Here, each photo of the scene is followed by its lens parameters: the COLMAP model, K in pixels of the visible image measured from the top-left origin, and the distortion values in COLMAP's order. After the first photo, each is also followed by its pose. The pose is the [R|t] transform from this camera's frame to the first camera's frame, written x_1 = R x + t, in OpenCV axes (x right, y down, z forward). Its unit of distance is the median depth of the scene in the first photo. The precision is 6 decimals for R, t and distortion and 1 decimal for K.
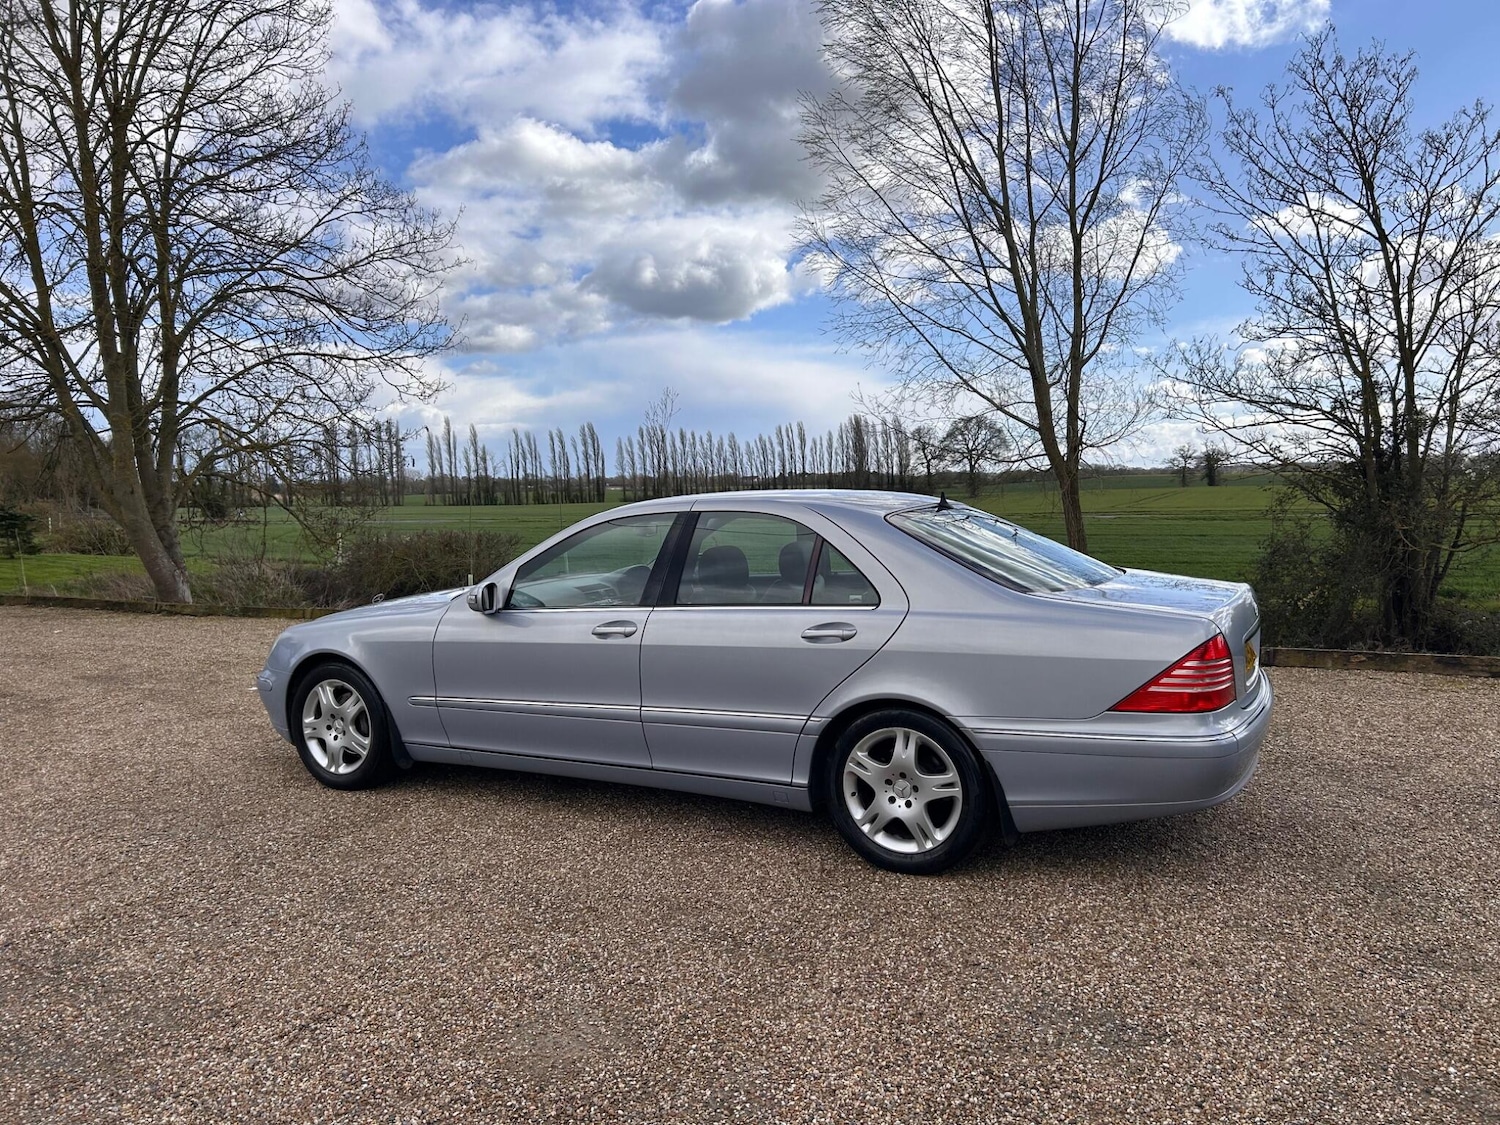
lens RADIAL K [[1124.5, 0, 761.6], [0, 1124.5, 586.9], [0, 0, 1]] dist [0.053999, -0.057664]
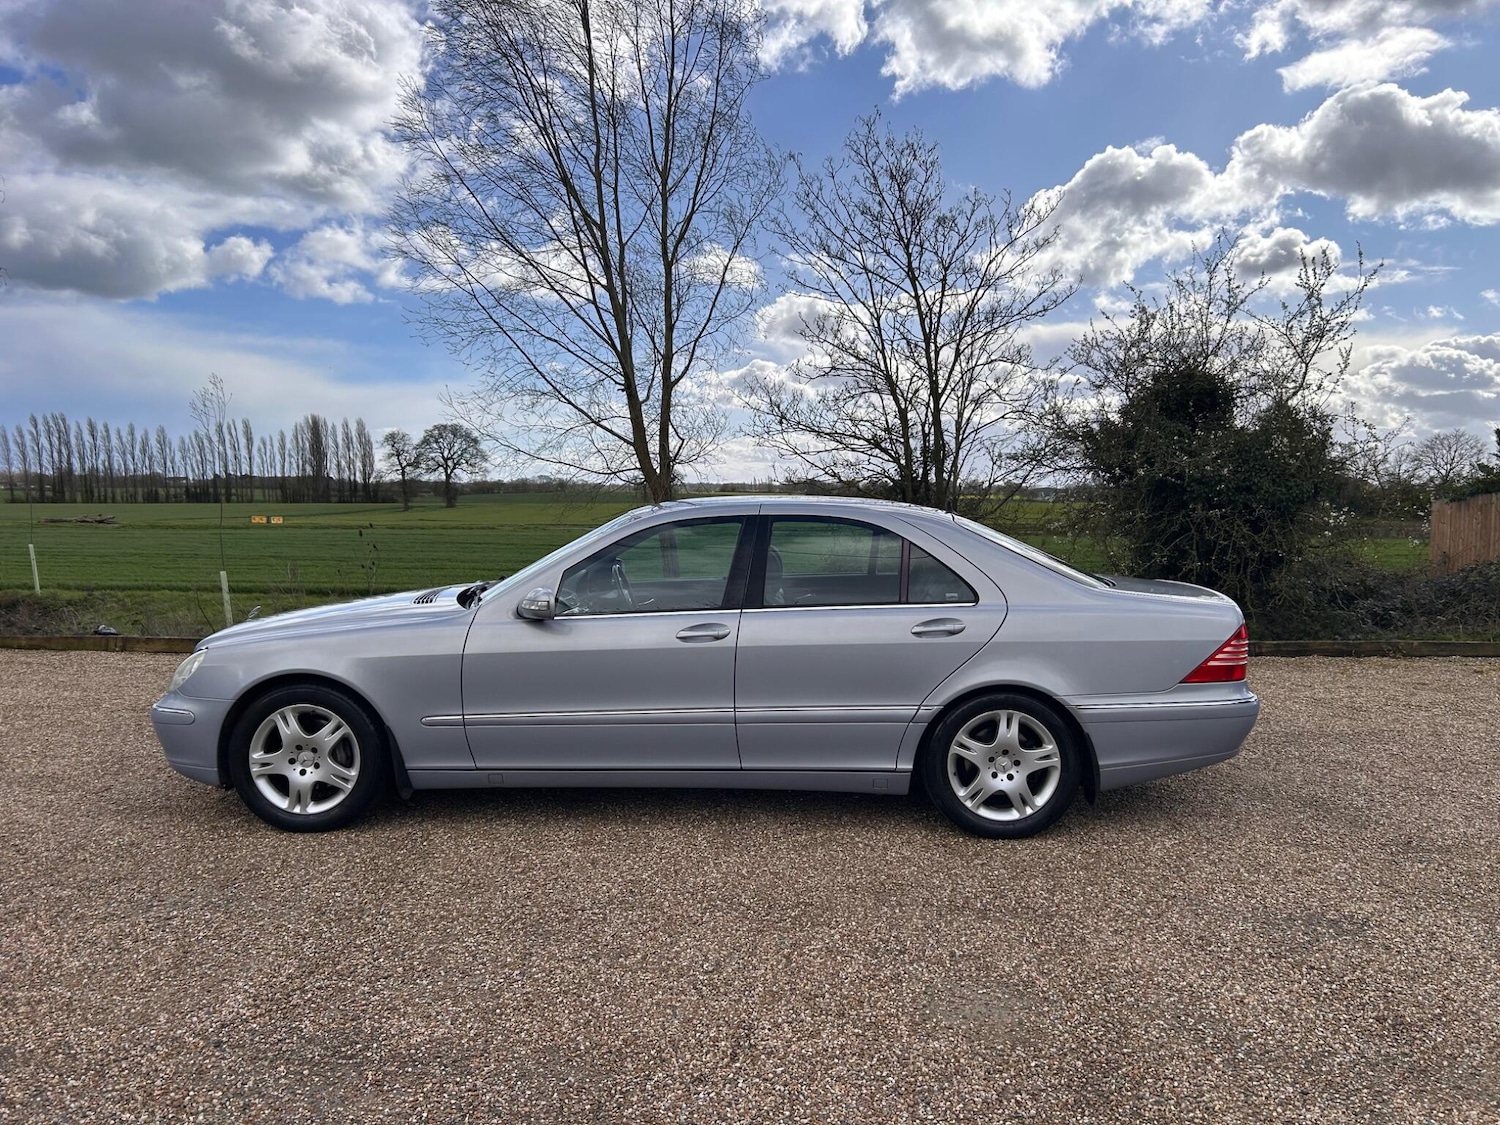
lens RADIAL K [[1124.5, 0, 733.4], [0, 1124.5, 560.6], [0, 0, 1]] dist [0.053999, -0.057664]
pose [[0.893266, -0.001884, 0.449525, -0.144494], [0.016205, 0.999476, -0.028013, 0.000314], [-0.449236, 0.032308, 0.892829, 0.022538]]
